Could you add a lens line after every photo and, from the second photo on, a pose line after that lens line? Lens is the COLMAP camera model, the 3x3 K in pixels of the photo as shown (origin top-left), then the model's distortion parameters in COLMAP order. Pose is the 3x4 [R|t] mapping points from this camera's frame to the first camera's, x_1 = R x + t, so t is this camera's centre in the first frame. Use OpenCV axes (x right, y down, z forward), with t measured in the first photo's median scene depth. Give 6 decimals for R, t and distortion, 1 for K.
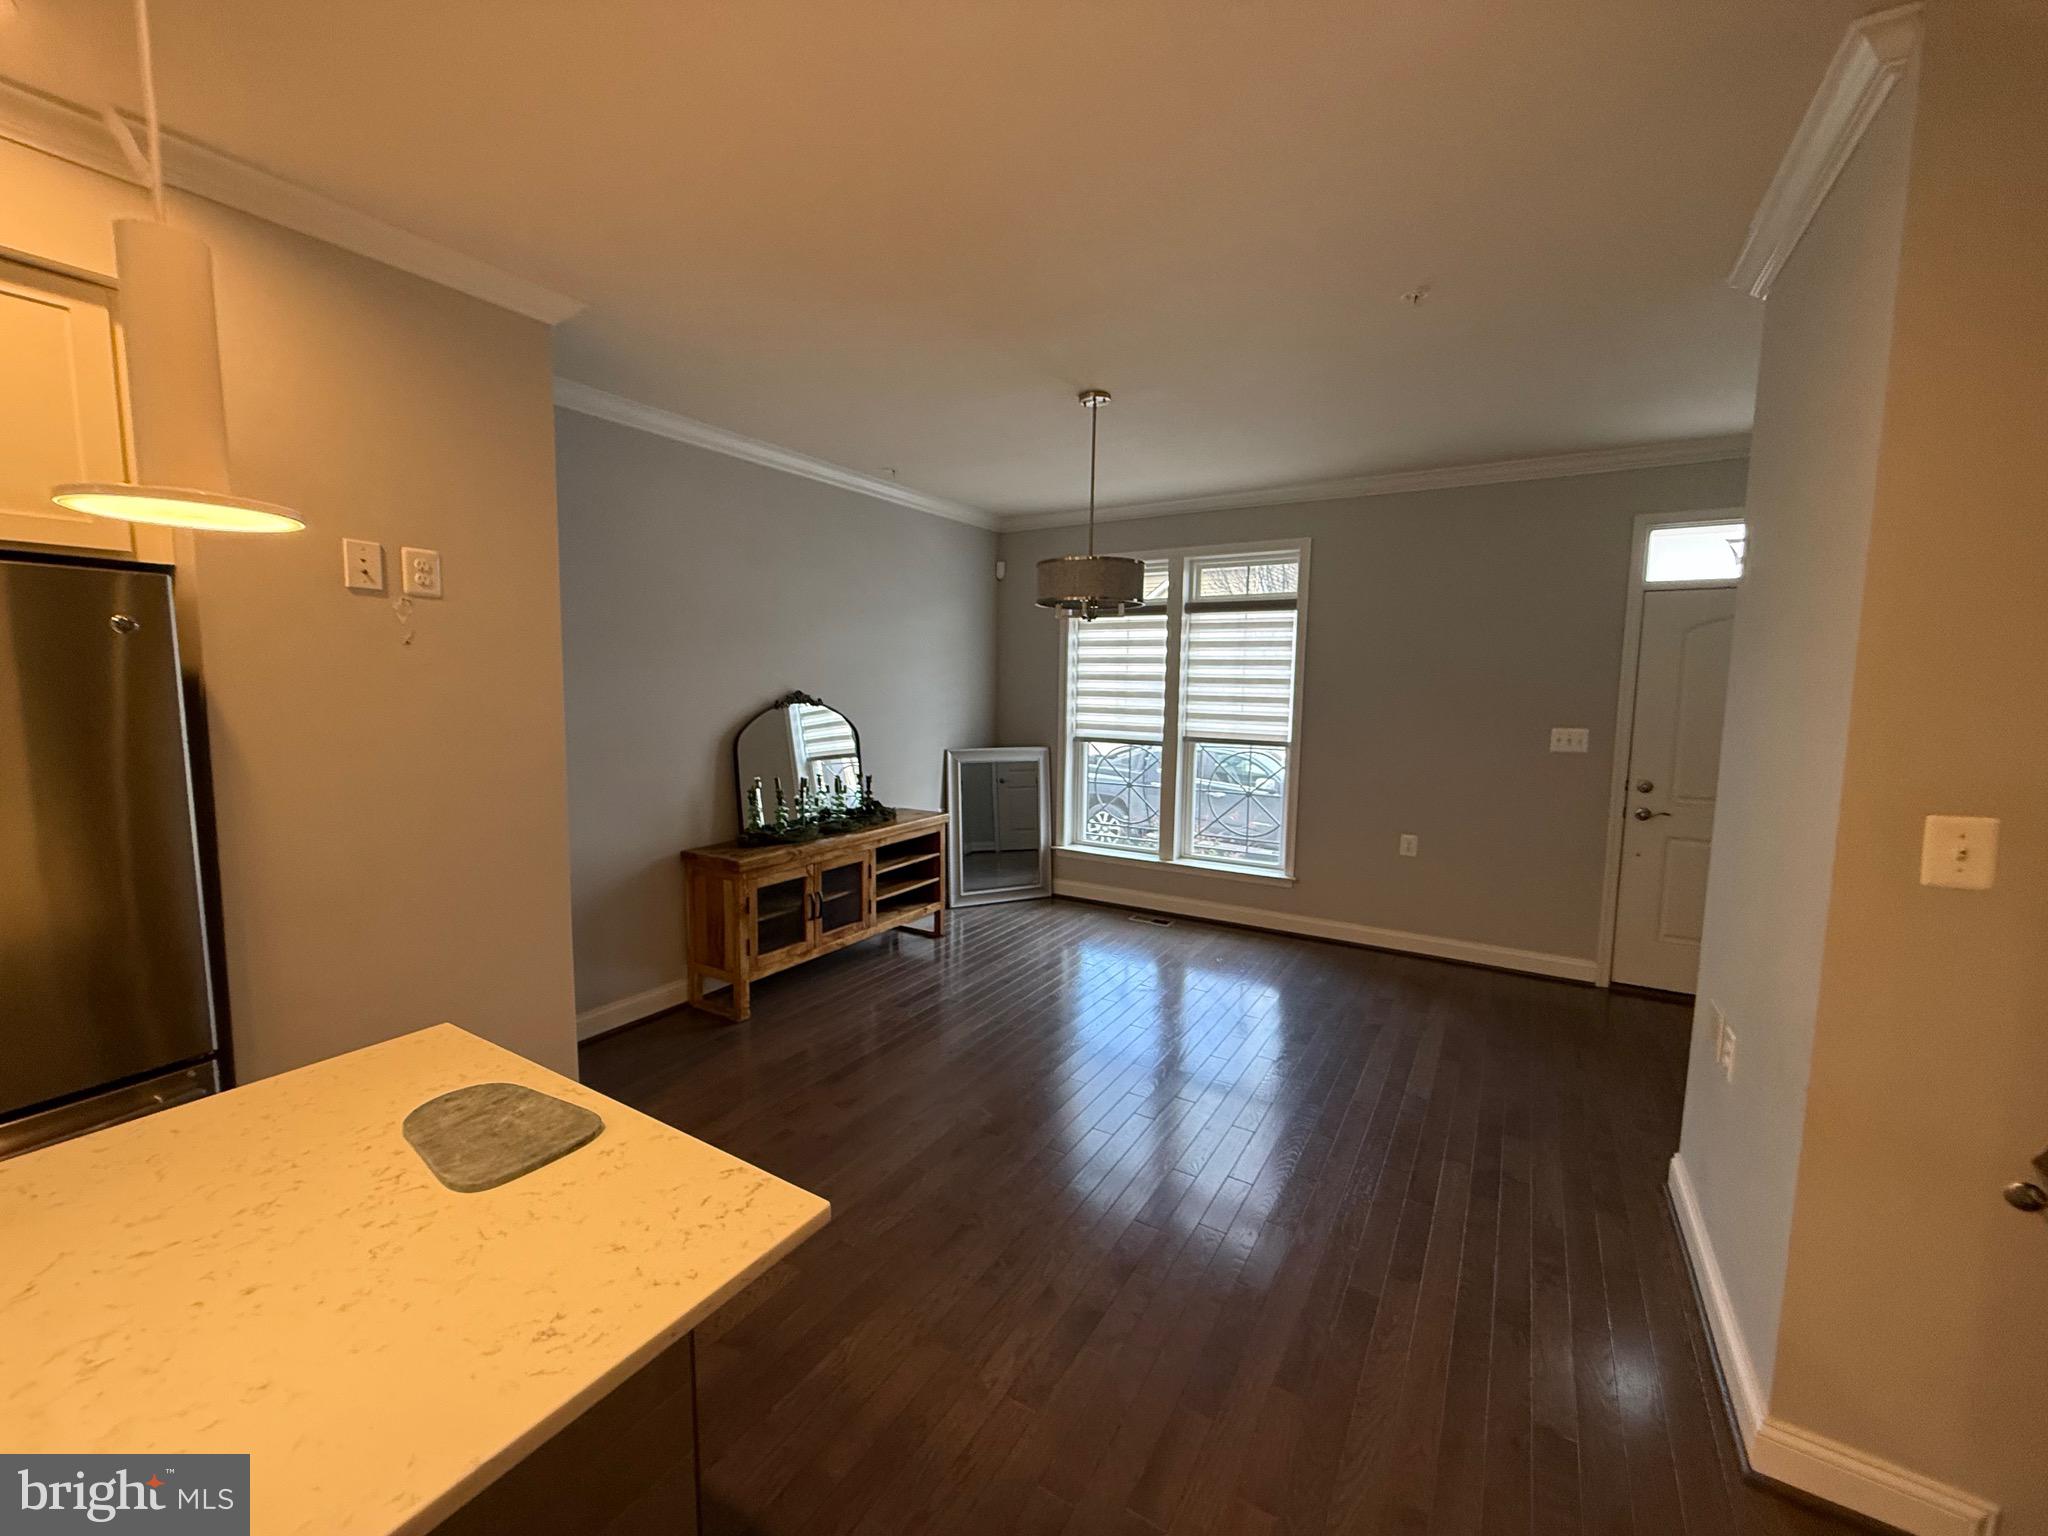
lens RADIAL K [[816.6, 0, 1013.0], [0, 816.6, 778.0], [0, 0, 1]] dist [-0.001485, -0.000224]
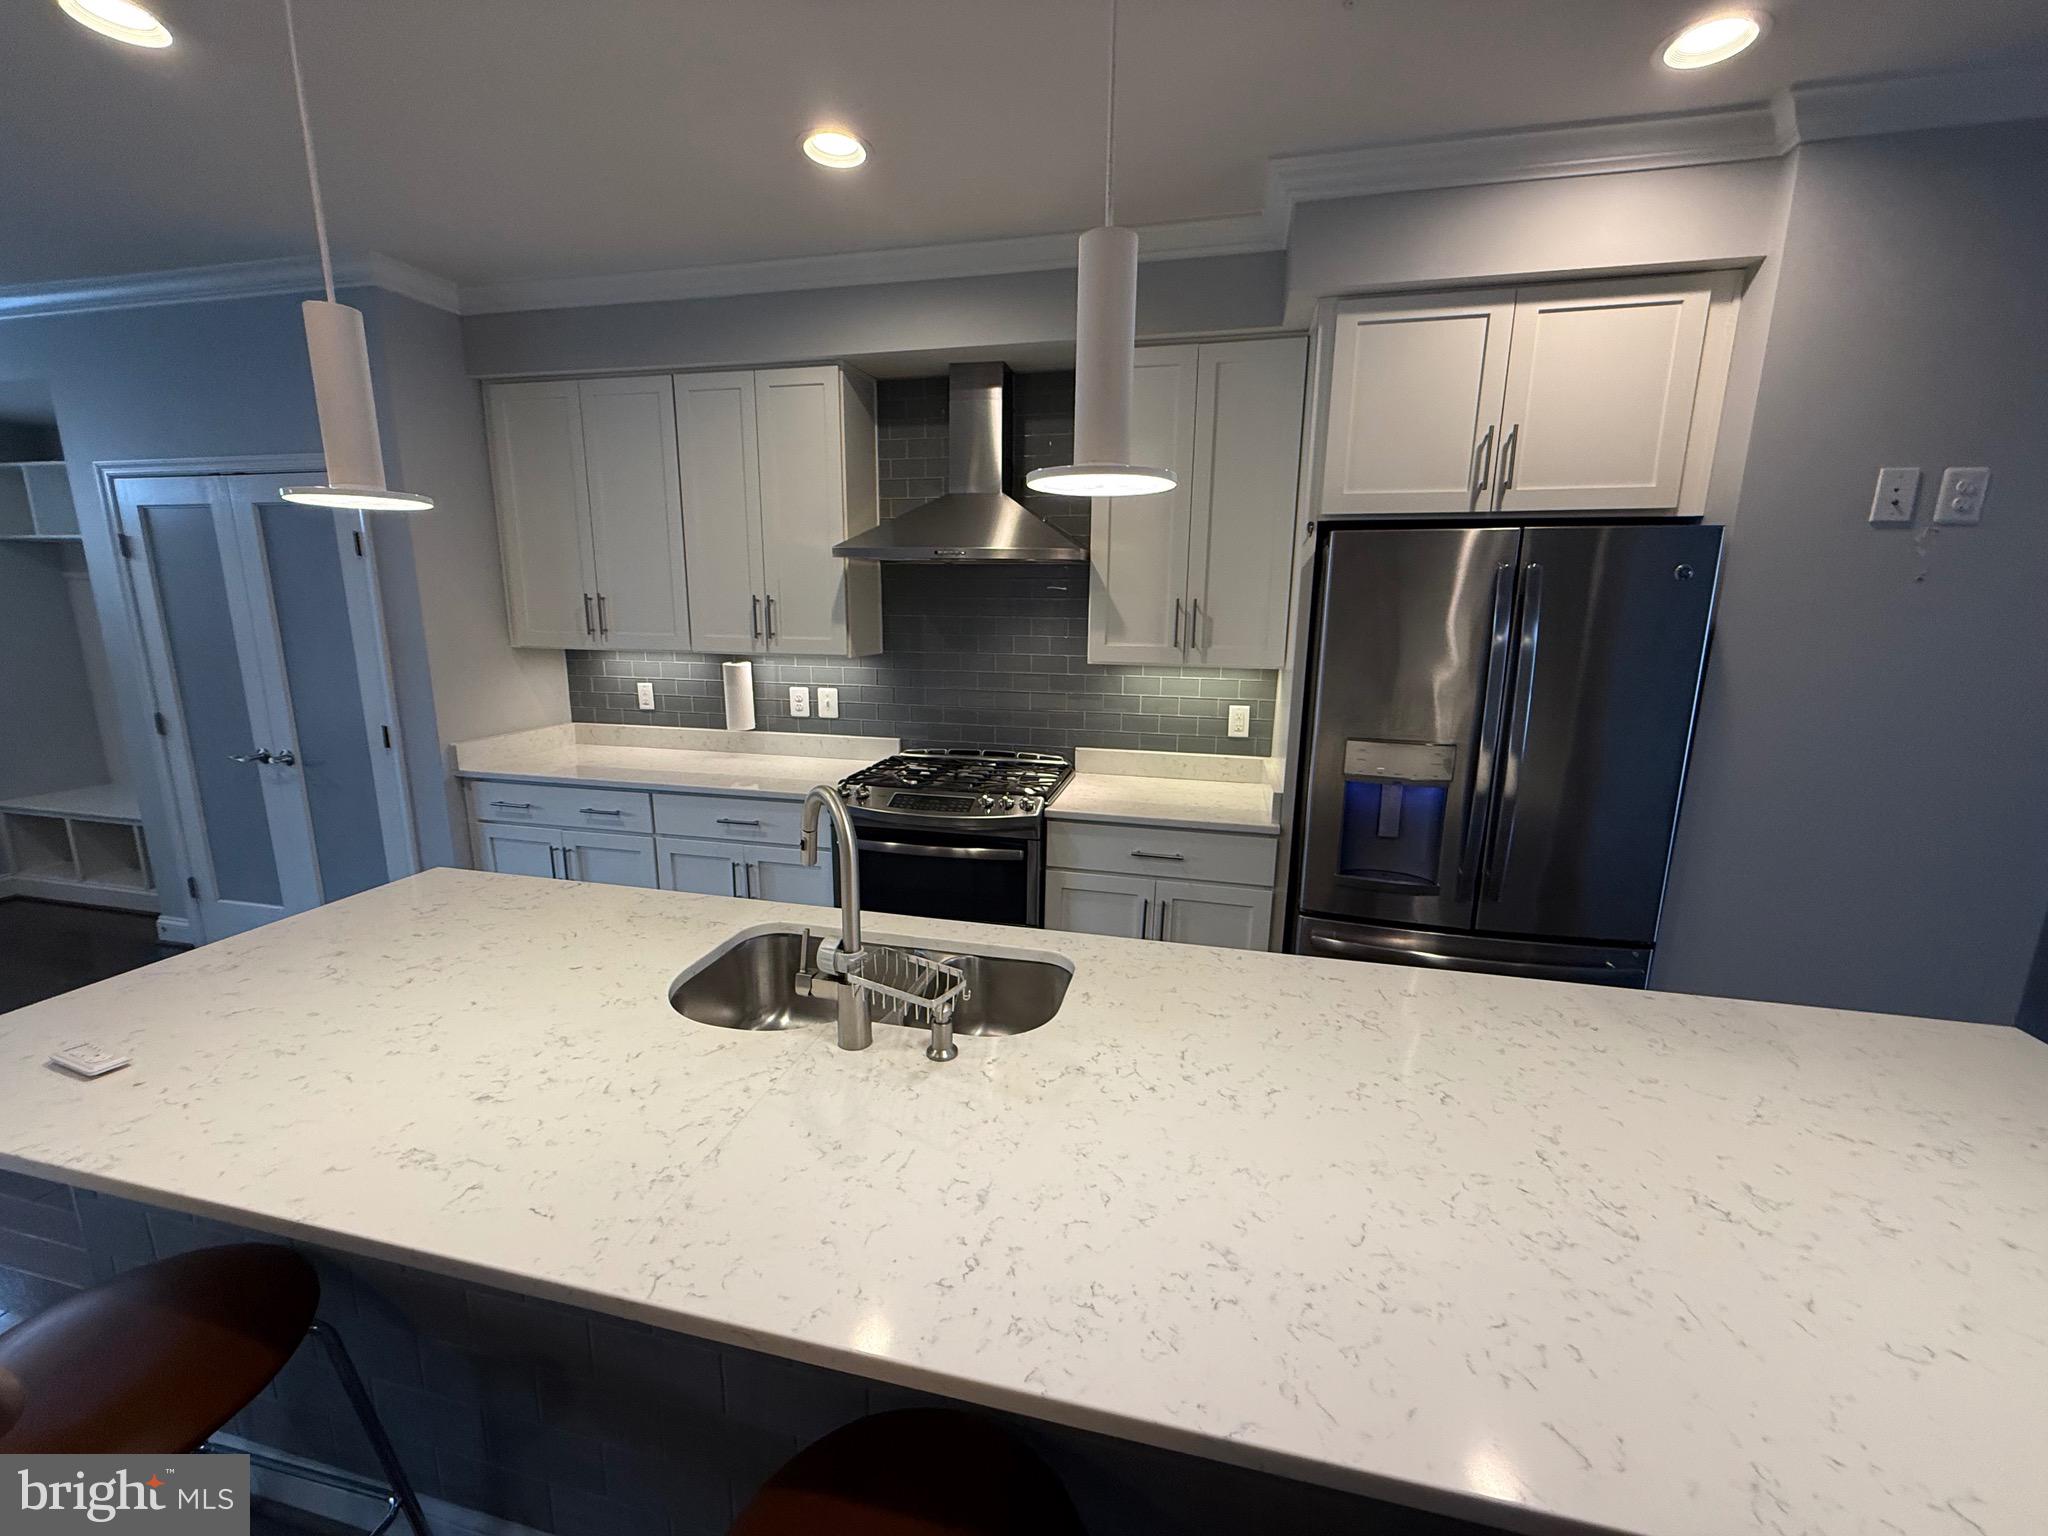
lens RADIAL K [[816.6, 0, 1024.8], [0, 816.6, 772.5], [0, 0, 1]] dist [-0.001485, -0.000224]
pose [[0.326835, 0.191086, -0.925562, -0.195681], [-0.116333, 0.980033, 0.161252, 0.010912], [0.937894, 0.054971, 0.342538, -0.208054]]
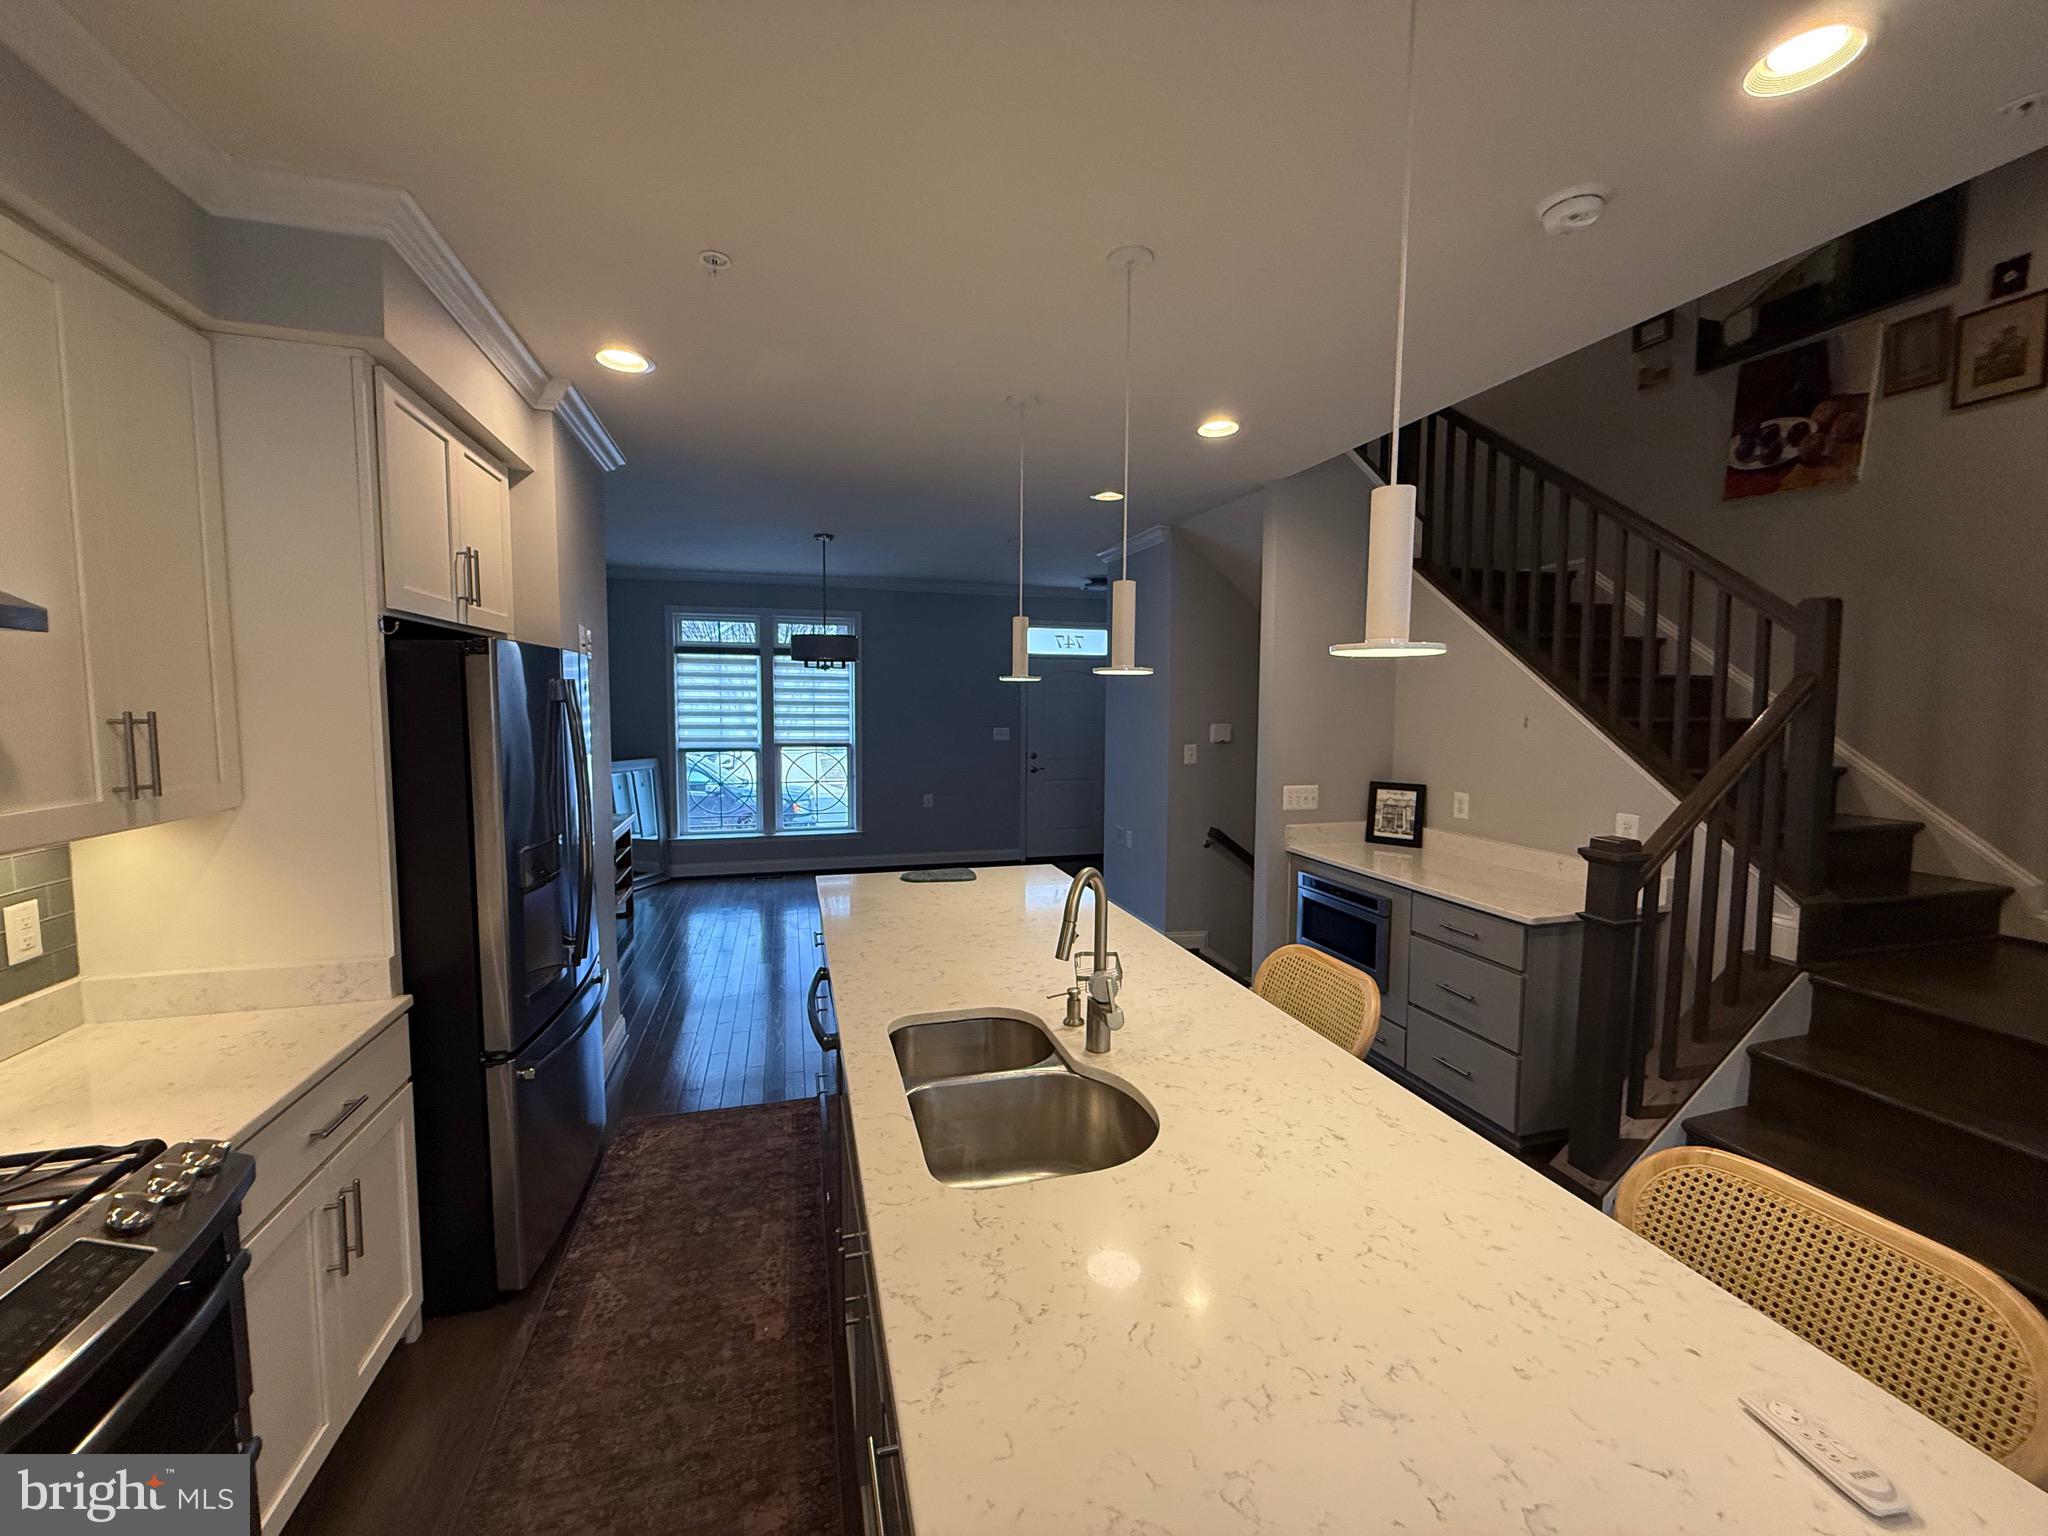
lens RADIAL K [[816.6, 0, 1034.1], [0, 816.6, 758.3], [0, 0, 1]] dist [-0.001485, -0.000224]
pose [[0.655508, -0.058057, 0.752953, -1.423532], [0.087125, 0.996197, 0.000963, 0.029026], [-0.750145, 0.064970, 0.658074, -0.619177]]
